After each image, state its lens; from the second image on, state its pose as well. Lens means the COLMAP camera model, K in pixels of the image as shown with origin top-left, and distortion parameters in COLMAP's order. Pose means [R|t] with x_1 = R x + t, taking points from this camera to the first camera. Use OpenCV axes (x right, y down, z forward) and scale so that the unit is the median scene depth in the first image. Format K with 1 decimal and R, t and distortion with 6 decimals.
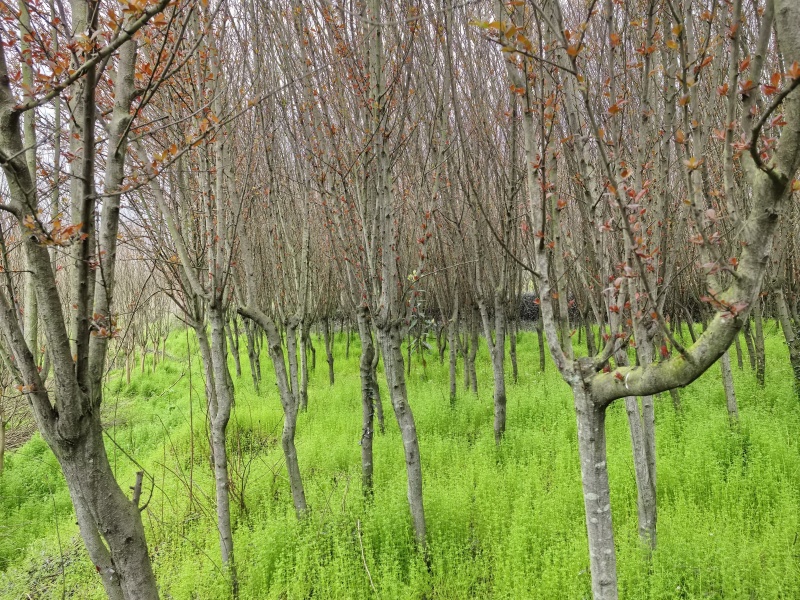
lens RADIAL K [[564.9, 0, 400.0], [0, 564.9, 300.0], [0, 0, 1]] dist [-0.000914, -0.010754]
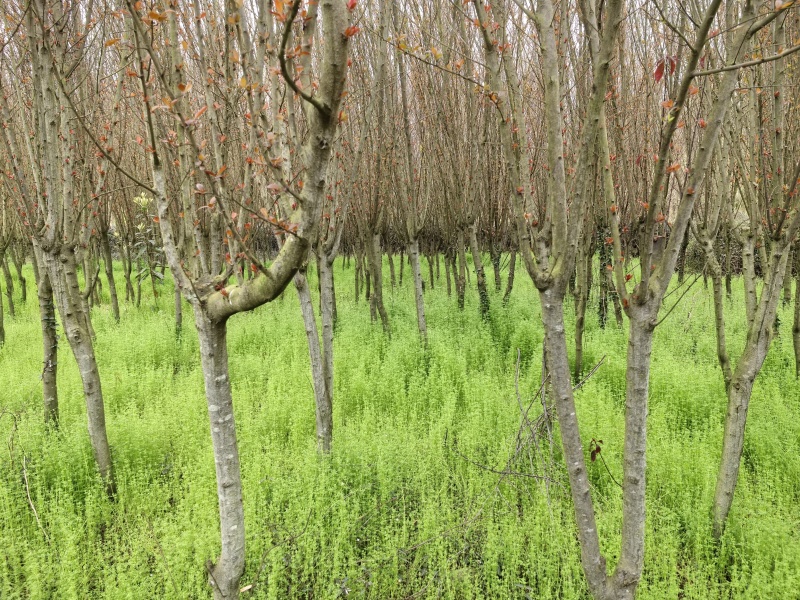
lens RADIAL K [[564.9, 0, 400.0], [0, 564.9, 300.0], [0, 0, 1]] dist [-0.000914, -0.010754]
pose [[0.933859, -0.014179, 0.357360, 0.289848], [-0.027847, 0.993297, 0.112182, 0.019338], [-0.356555, -0.114714, 0.927205, -0.079276]]
